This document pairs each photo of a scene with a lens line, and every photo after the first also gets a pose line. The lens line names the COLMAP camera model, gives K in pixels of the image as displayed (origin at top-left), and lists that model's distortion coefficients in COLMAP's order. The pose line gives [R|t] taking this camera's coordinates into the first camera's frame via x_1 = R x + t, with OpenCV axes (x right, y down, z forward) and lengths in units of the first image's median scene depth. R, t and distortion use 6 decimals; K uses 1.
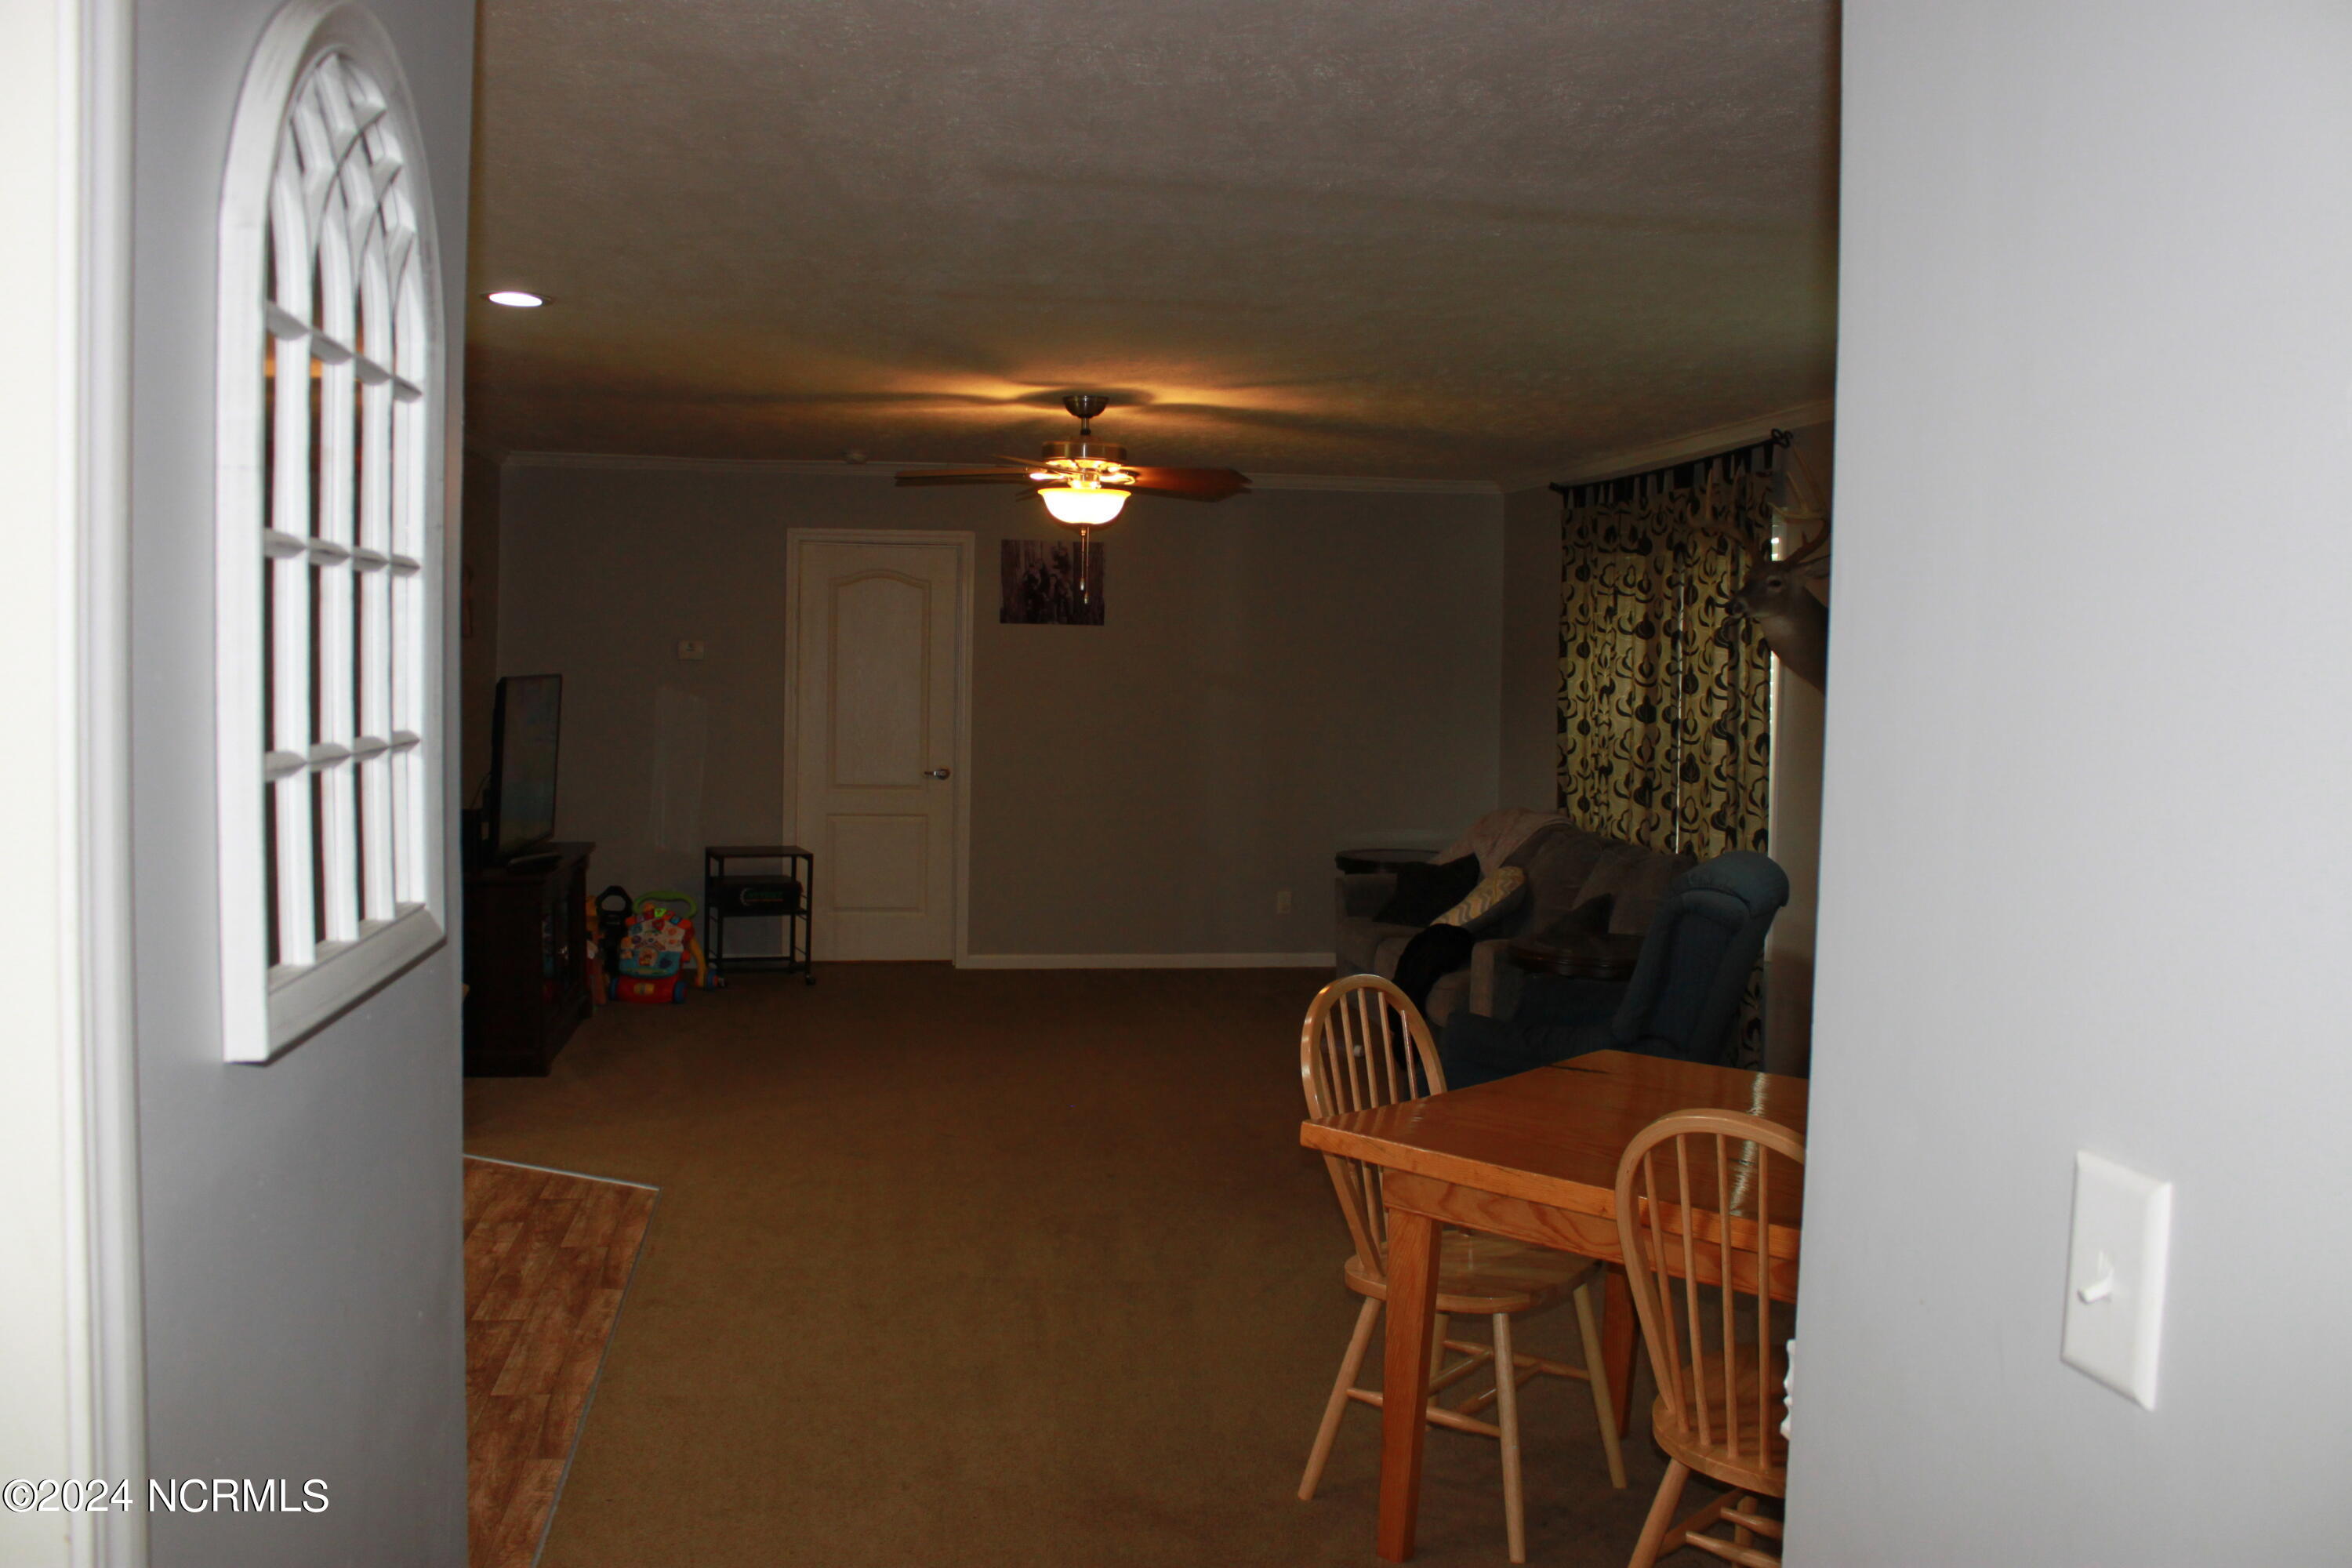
lens RADIAL K [[1953.1, 0, 1157.3], [0, 1953.1, 787.8], [0, 0, 1]] dist [-0.169095, 0.153030]
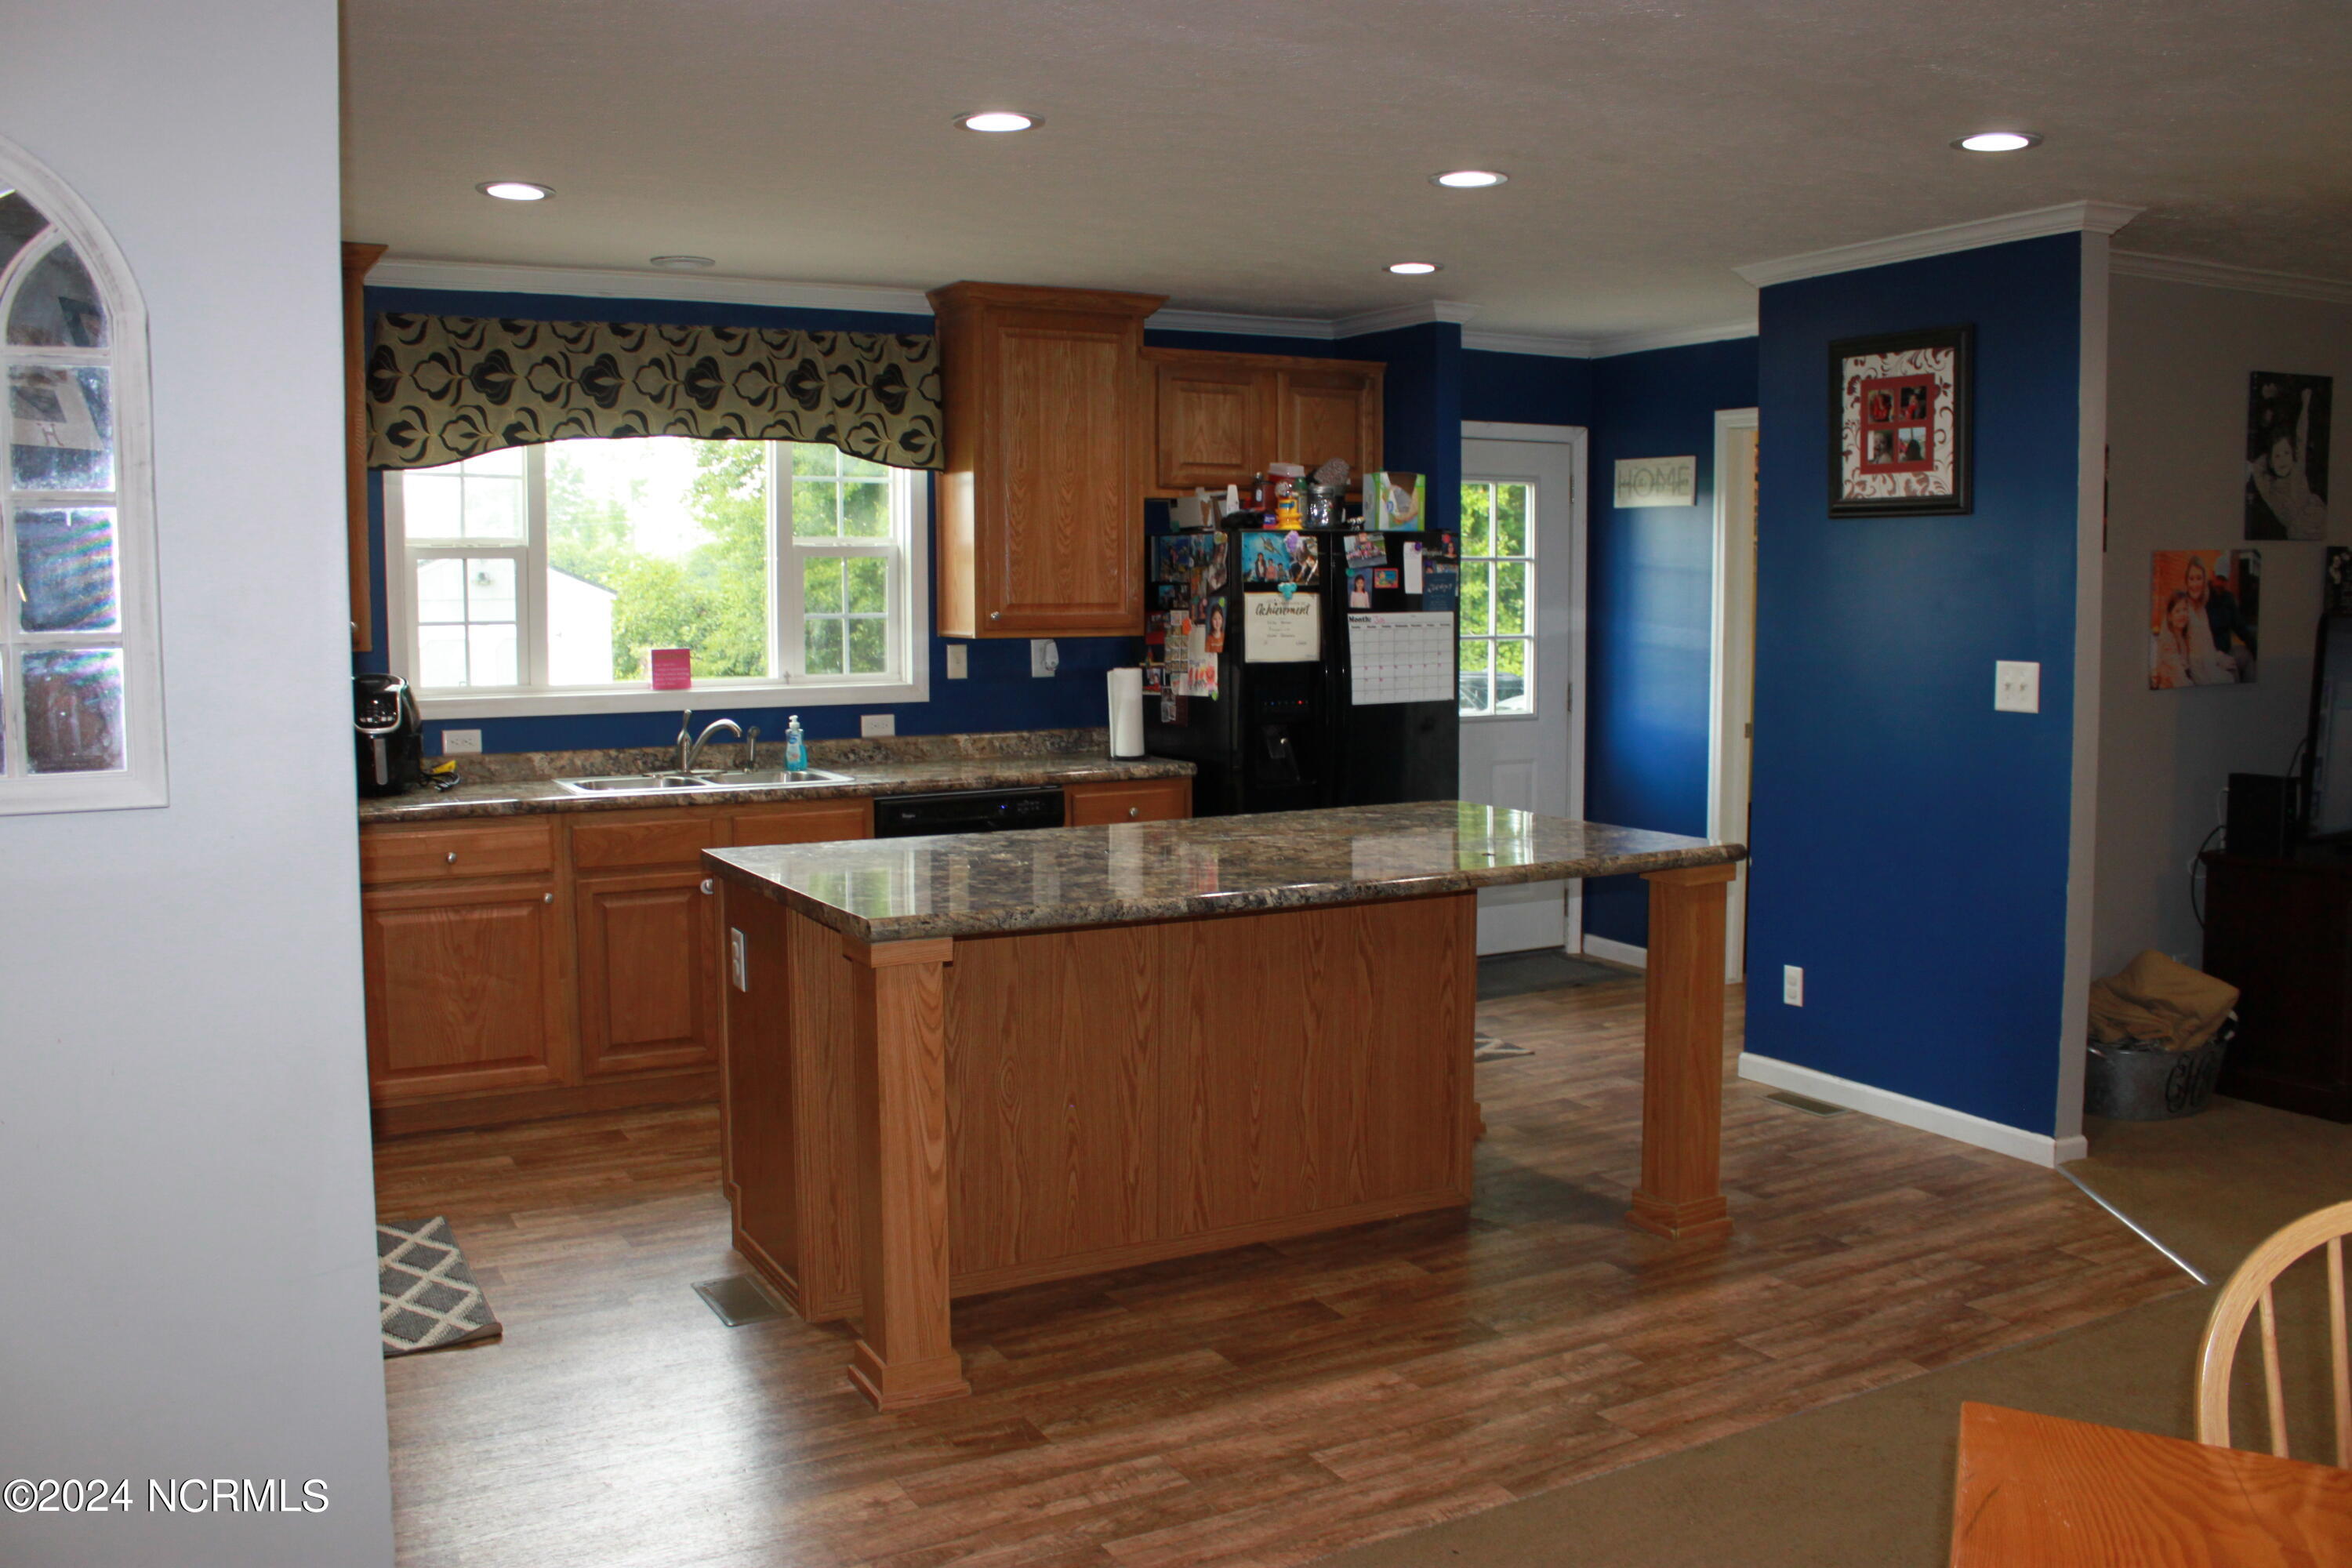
lens RADIAL K [[1953.1, 0, 1182.7], [0, 1953.1, 782.0], [0, 0, 1]] dist [-0.169095, 0.153030]
pose [[0.333979, 0.072280, -0.939805, 0.210964], [-0.051350, 0.996970, 0.058428, -0.008100], [0.941181, 0.028745, 0.336679, 0.268268]]
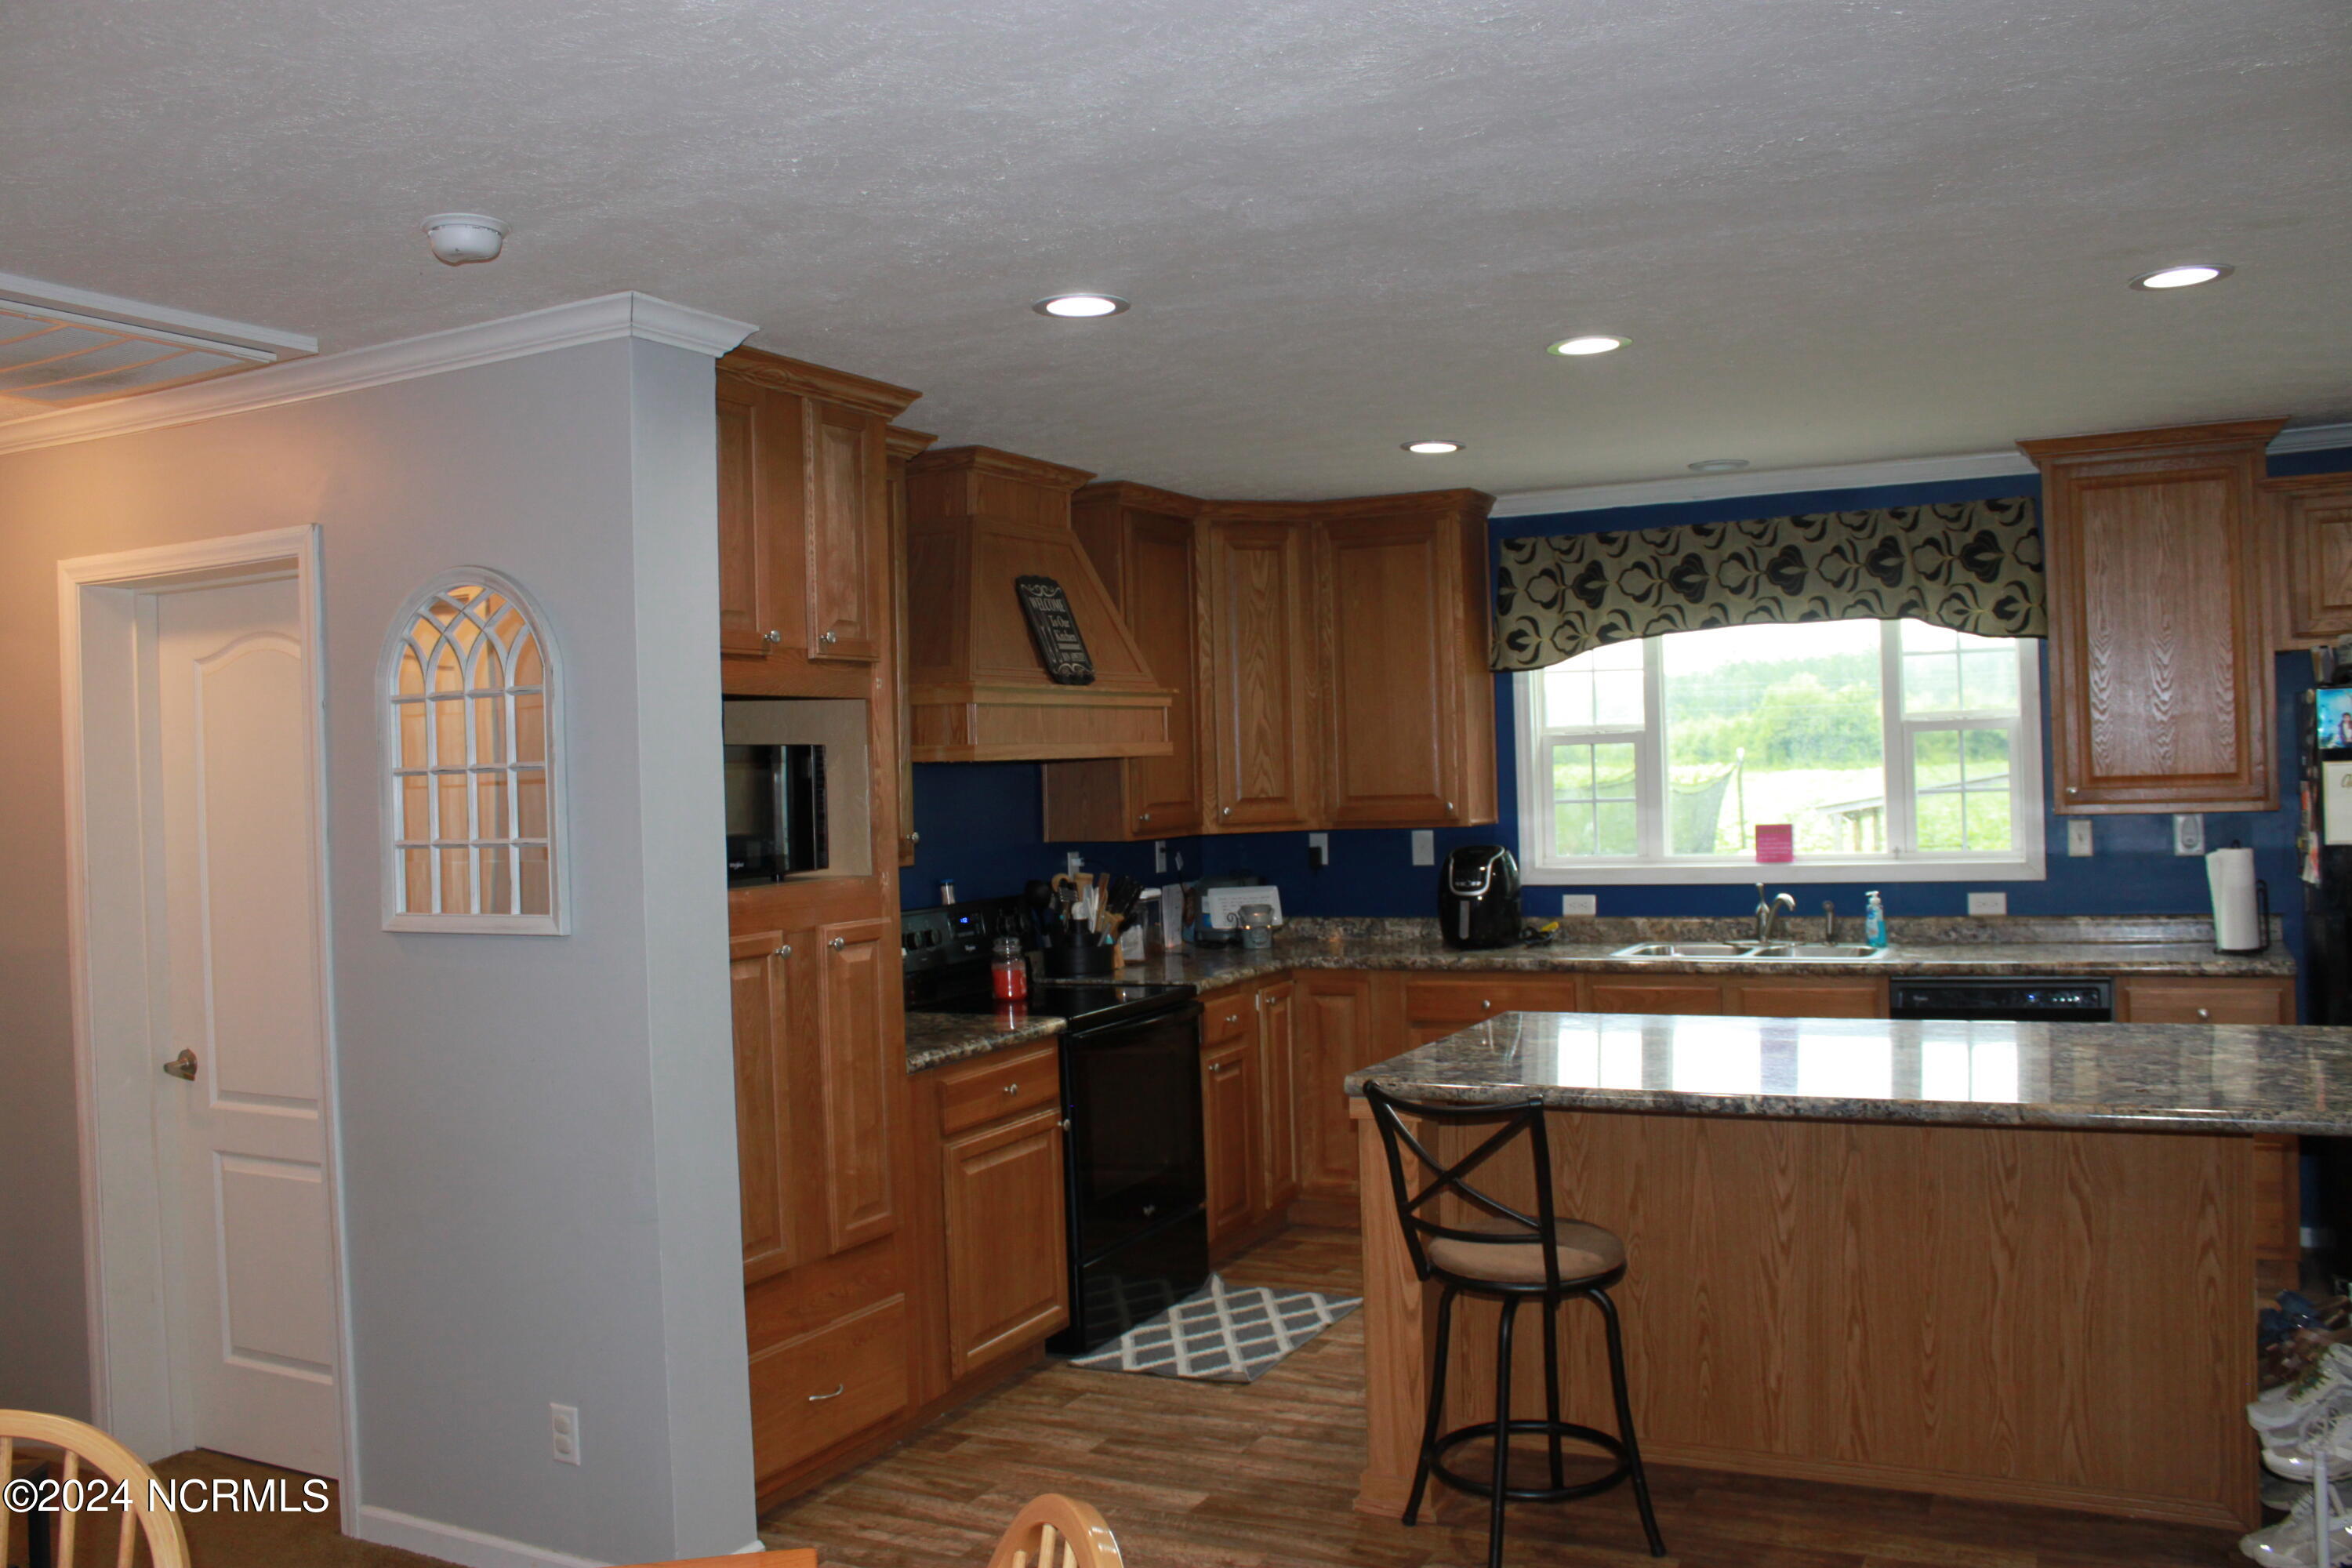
lens RADIAL K [[1953.1, 0, 1174.3], [0, 1953.1, 781.2], [0, 0, 1]] dist [-0.169095, 0.153030]
pose [[-0.591103, 0.002016, -0.806594, 0.213909], [-0.031163, 0.999193, 0.025335, -0.037850], [0.805994, 0.040112, -0.590563, 0.628116]]
